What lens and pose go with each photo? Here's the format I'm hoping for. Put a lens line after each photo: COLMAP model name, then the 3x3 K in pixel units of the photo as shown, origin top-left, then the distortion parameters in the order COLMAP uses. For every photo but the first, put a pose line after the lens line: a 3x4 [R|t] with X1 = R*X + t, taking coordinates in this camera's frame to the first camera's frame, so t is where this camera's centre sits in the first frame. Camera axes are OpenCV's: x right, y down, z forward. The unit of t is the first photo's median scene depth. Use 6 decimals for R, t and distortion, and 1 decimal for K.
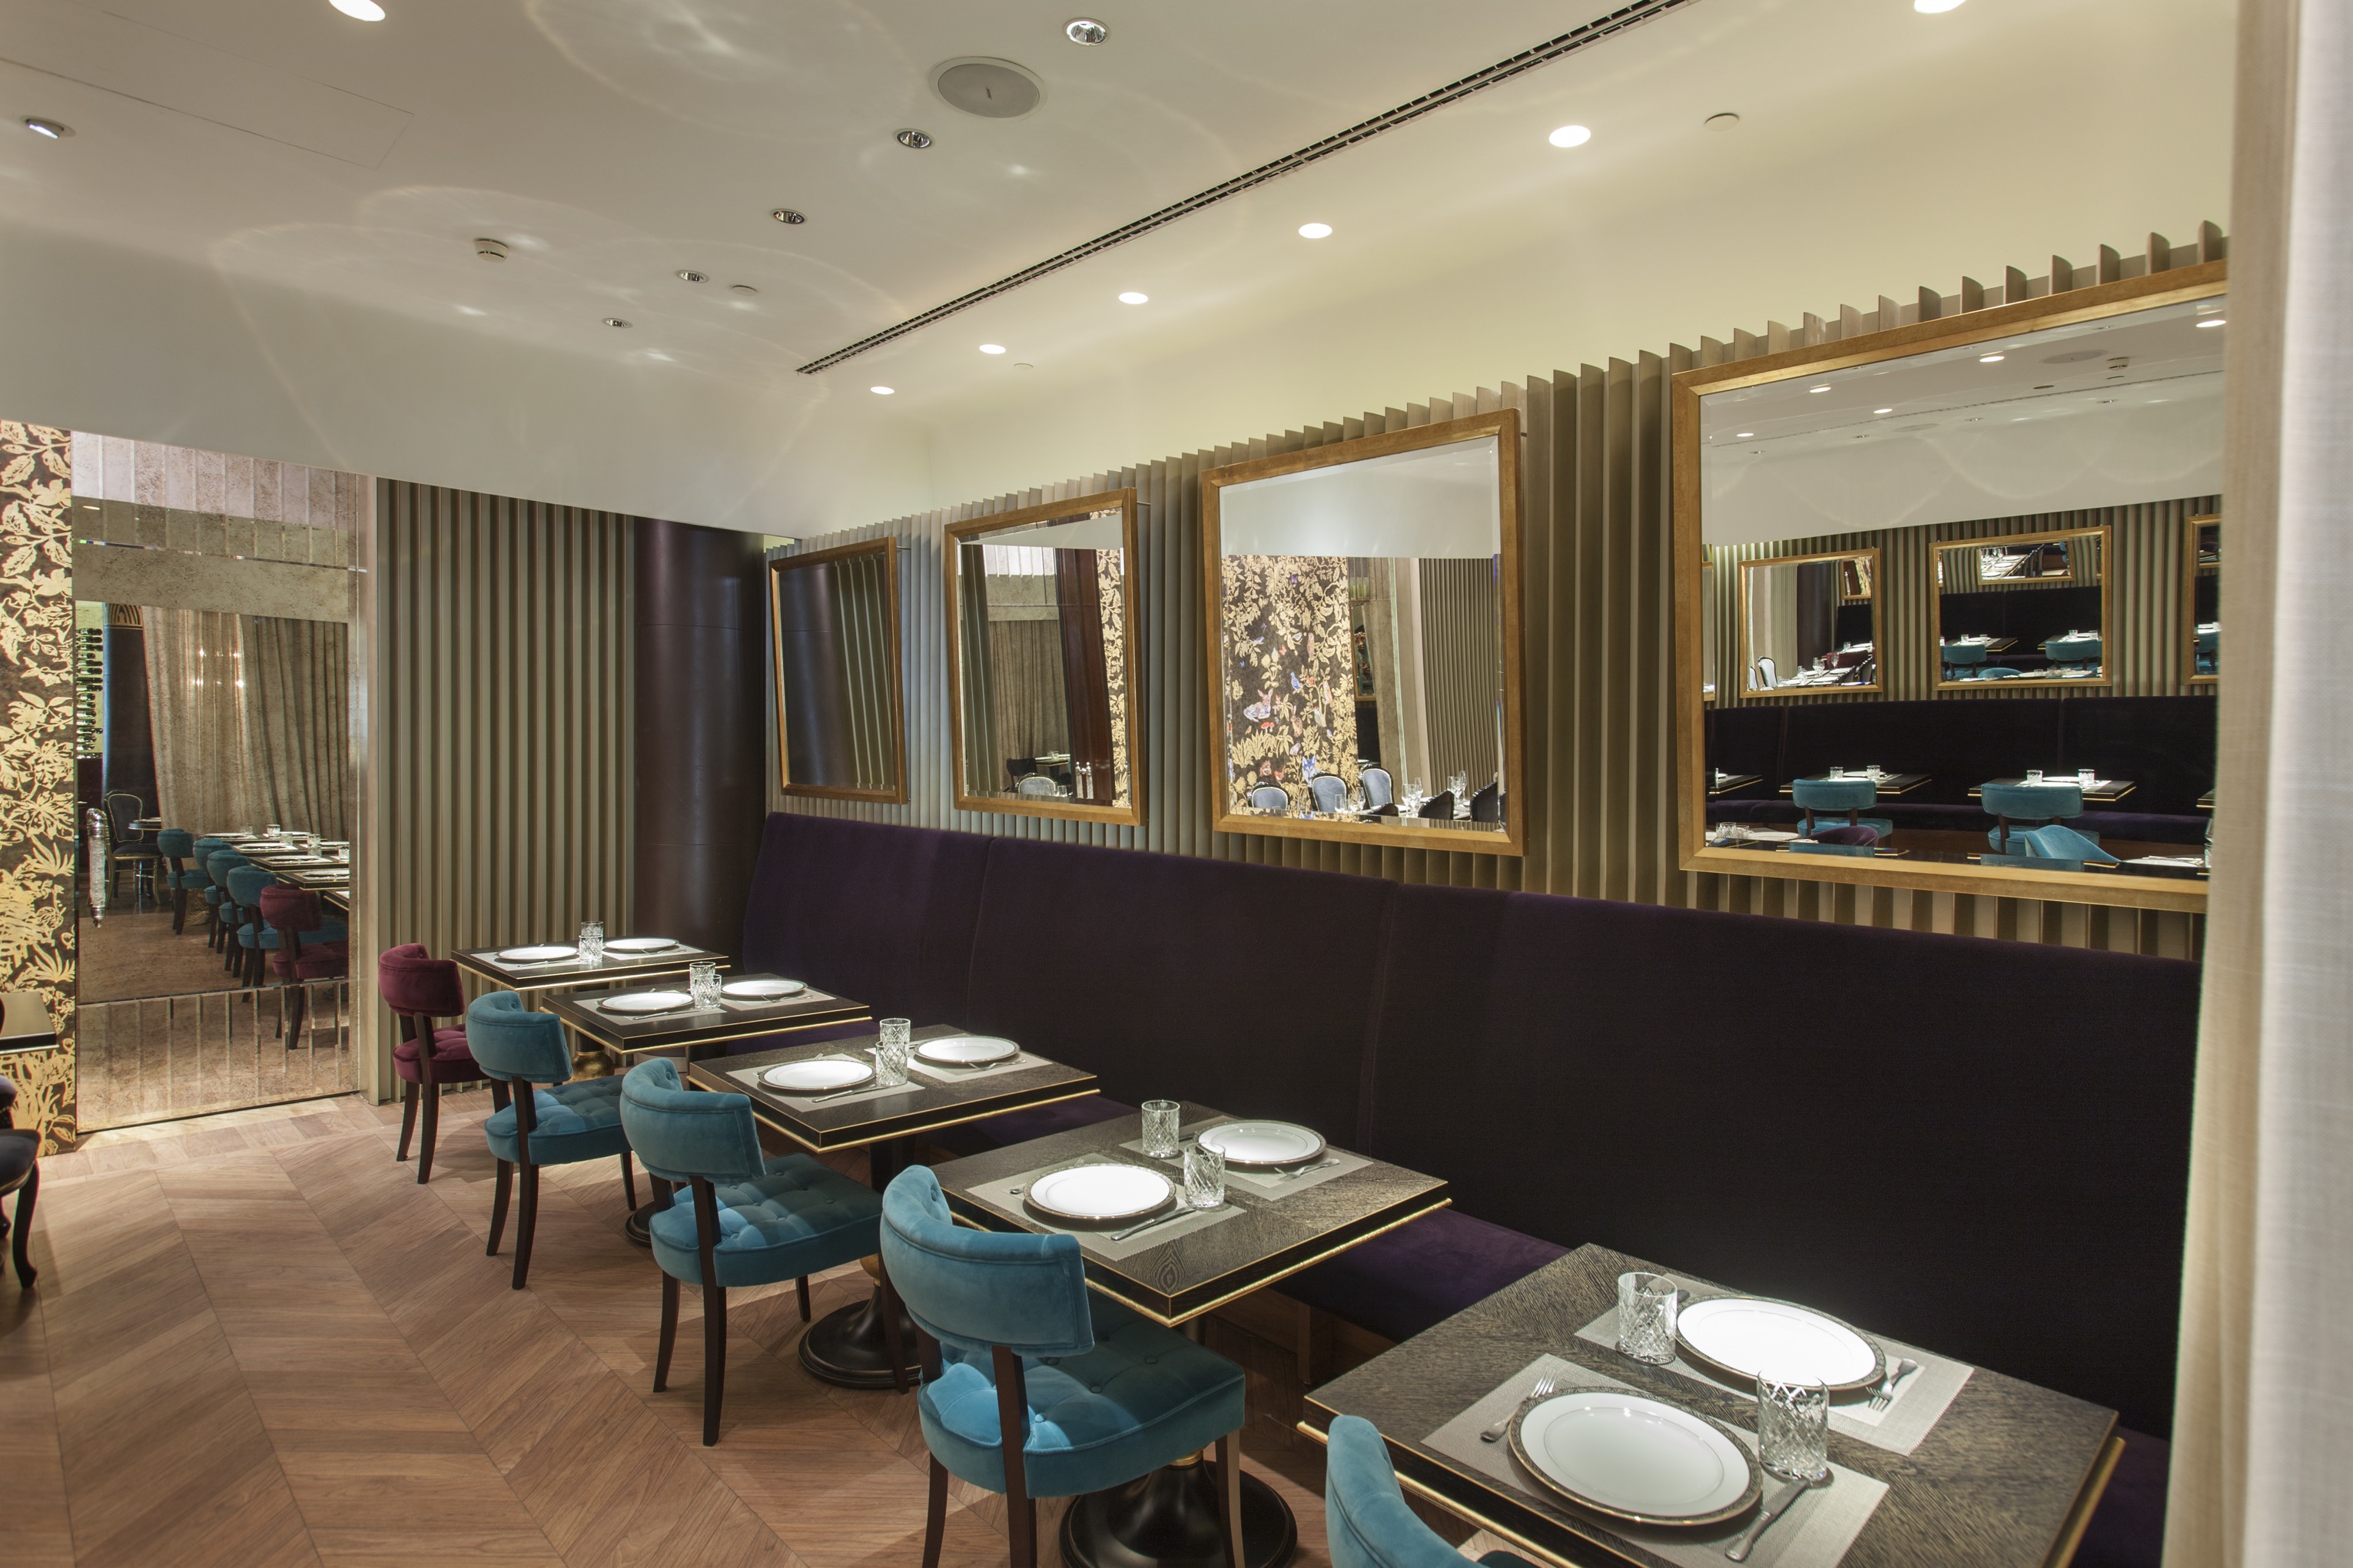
lens RADIAL K [[1284.3, 0, 1150.4], [0, 1284.3, 819.1], [0, 0, 1]] dist [-0.006472, 0.022944]
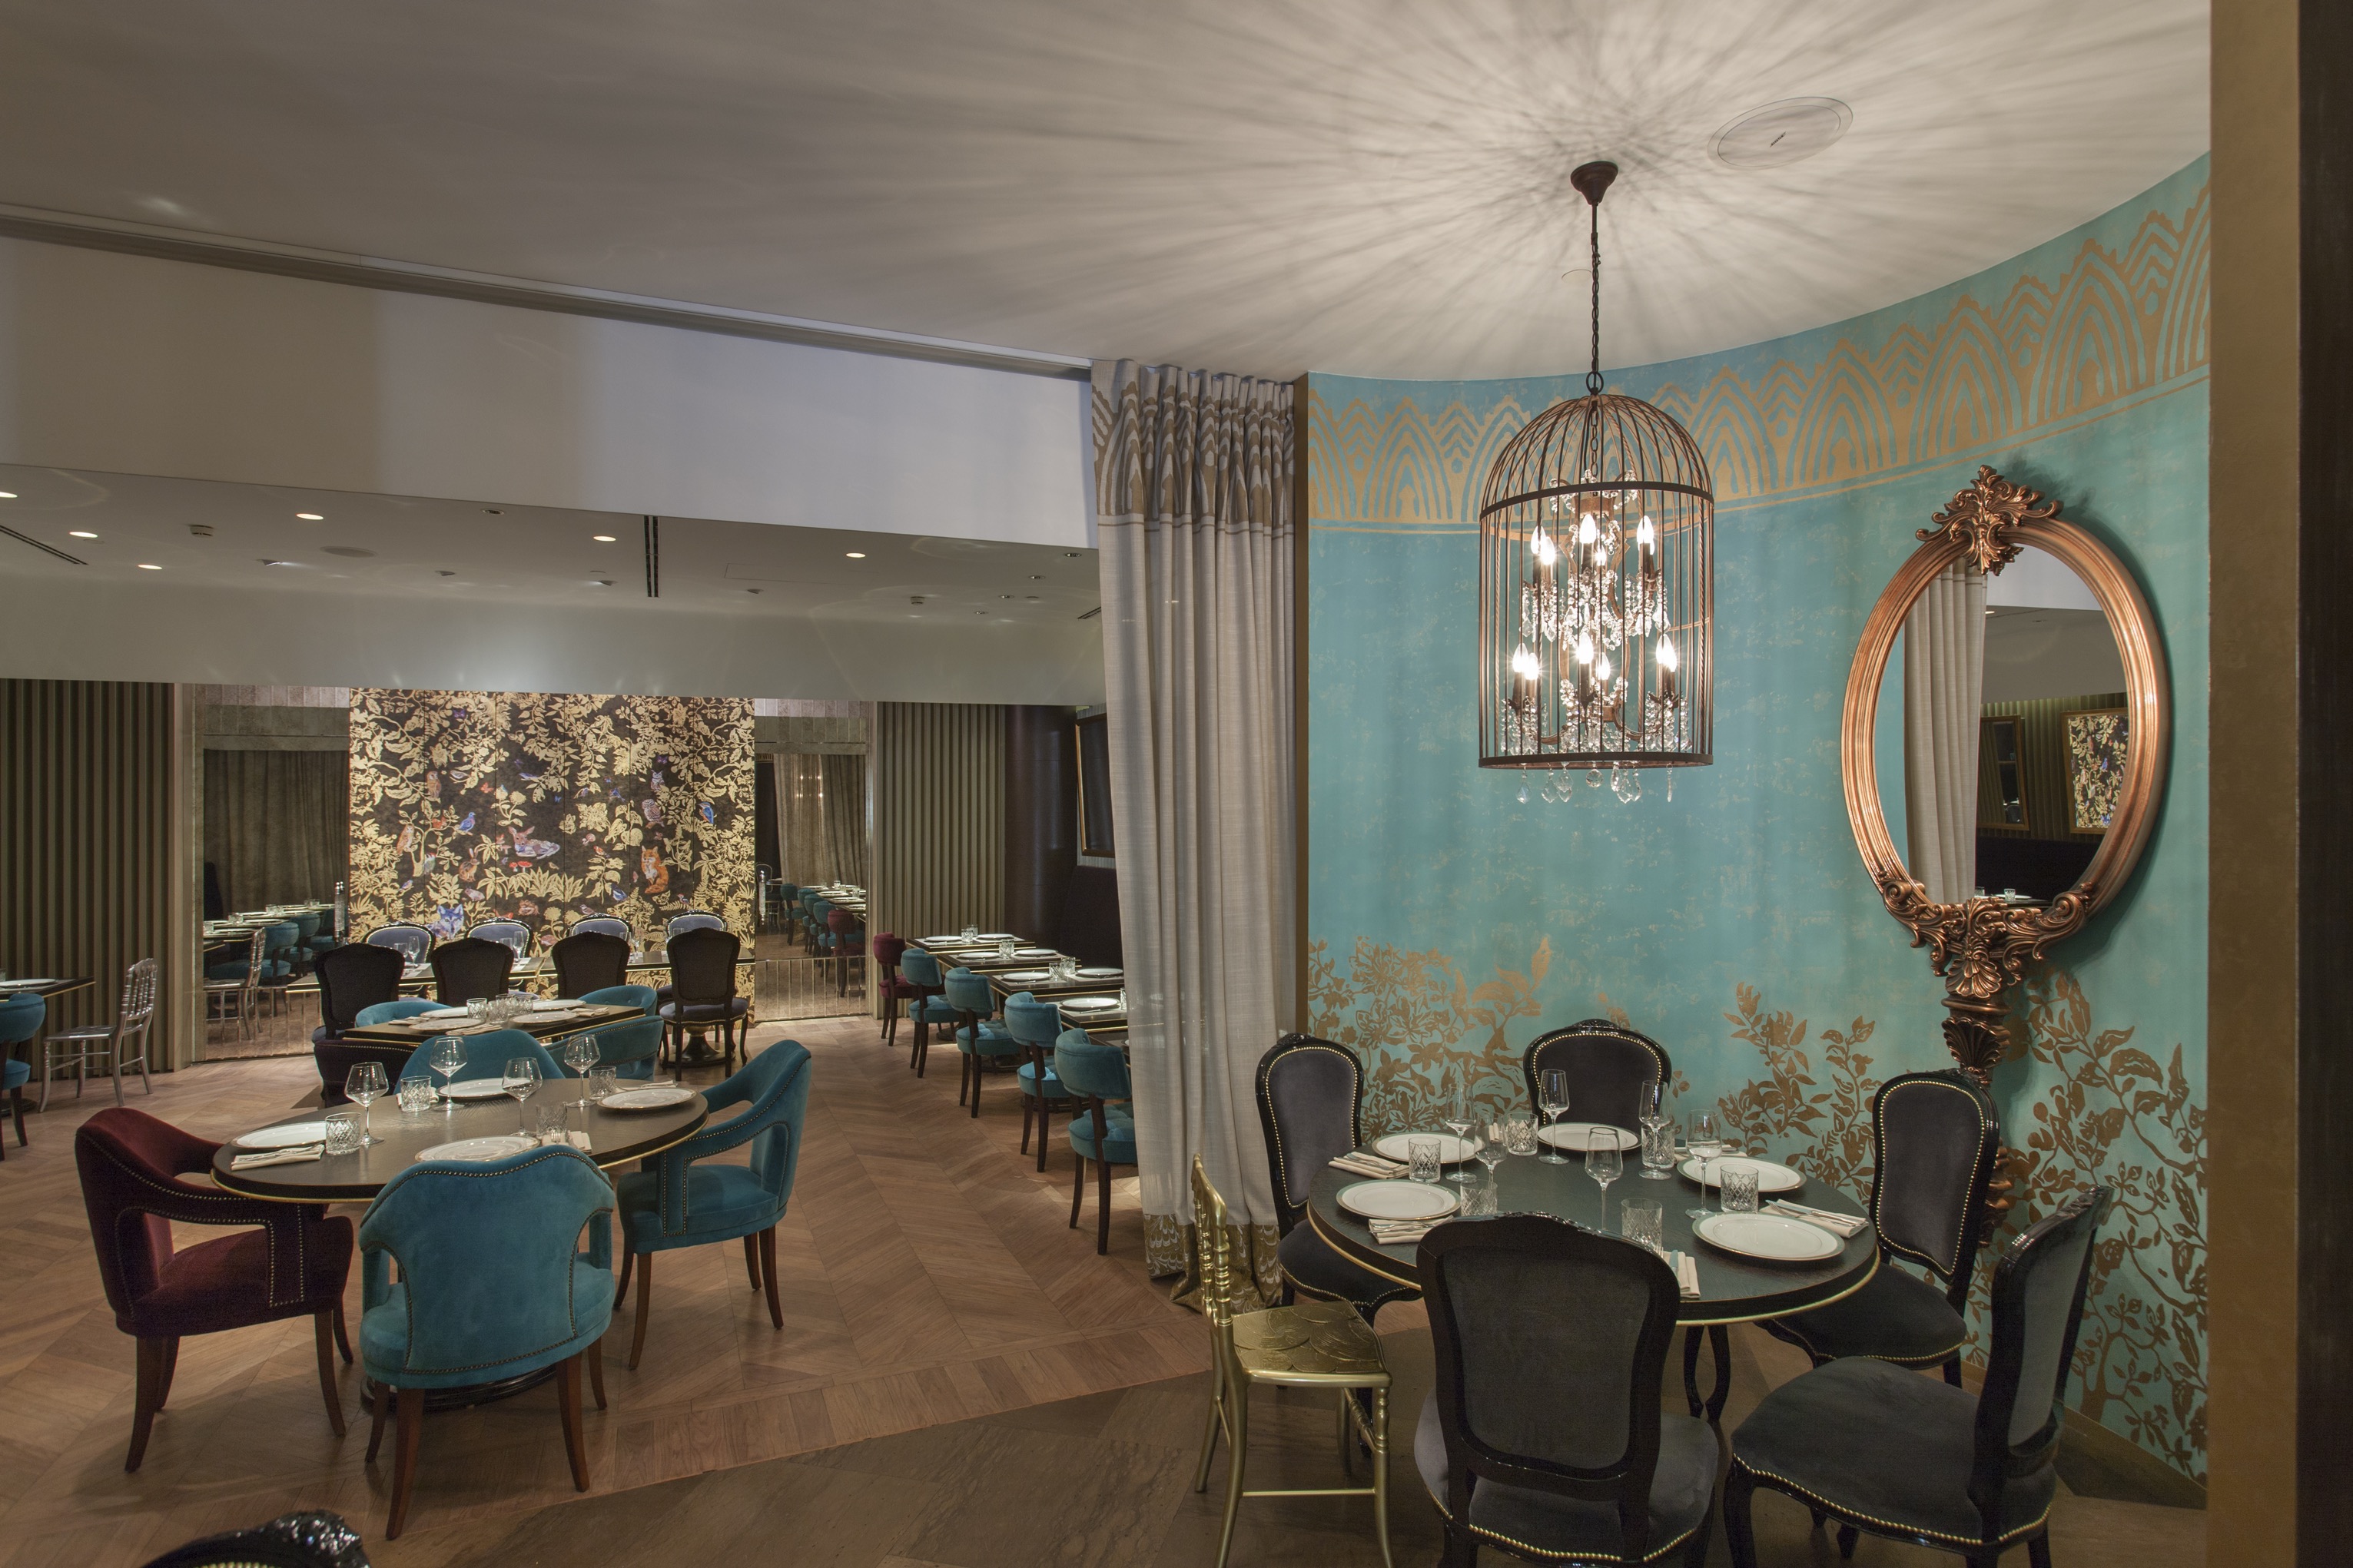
lens RADIAL K [[1284.3, 0, 1150.4], [0, 1284.3, 819.1], [0, 0, 1]] dist [-0.006472, 0.022944]
pose [[0.932971, -0.030912, -0.358620, 0.420171], [0.013229, 0.998577, -0.051657, 0.022662], [0.359707, 0.043451, 0.932053, -0.578123]]
